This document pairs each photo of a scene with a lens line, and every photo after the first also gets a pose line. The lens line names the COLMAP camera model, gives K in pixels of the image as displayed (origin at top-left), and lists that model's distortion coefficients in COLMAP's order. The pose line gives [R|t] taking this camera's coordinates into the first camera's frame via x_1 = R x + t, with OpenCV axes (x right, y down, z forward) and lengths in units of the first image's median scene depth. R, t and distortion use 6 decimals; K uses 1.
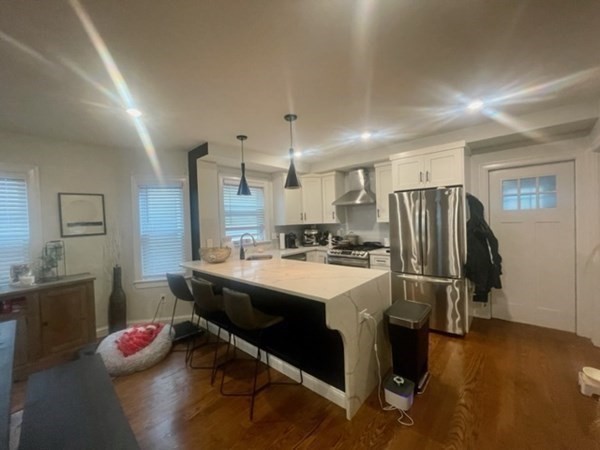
lens RADIAL K [[241.4, 0, 301.3], [0, 241.4, 224.2], [0, 0, 1]] dist [-0.004312, 0.000278]
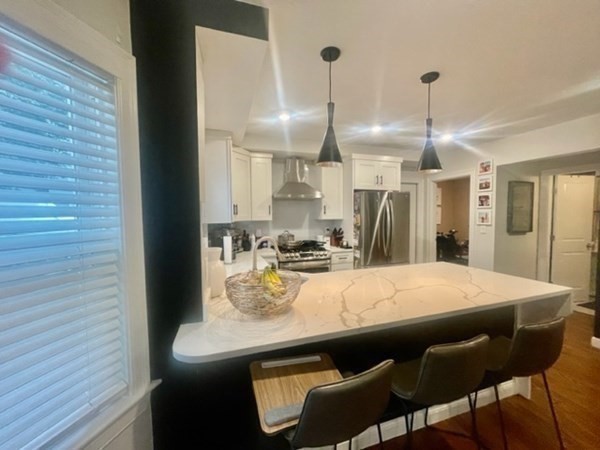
lens RADIAL K [[241.4, 0, 299.5], [0, 241.4, 223.5], [0, 0, 1]] dist [-0.004312, 0.000278]
pose [[0.482230, -0.014354, 0.875927, -0.587628], [0.010303, 0.999890, 0.010713, -0.001727], [-0.875984, 0.003859, 0.482325, 0.638296]]
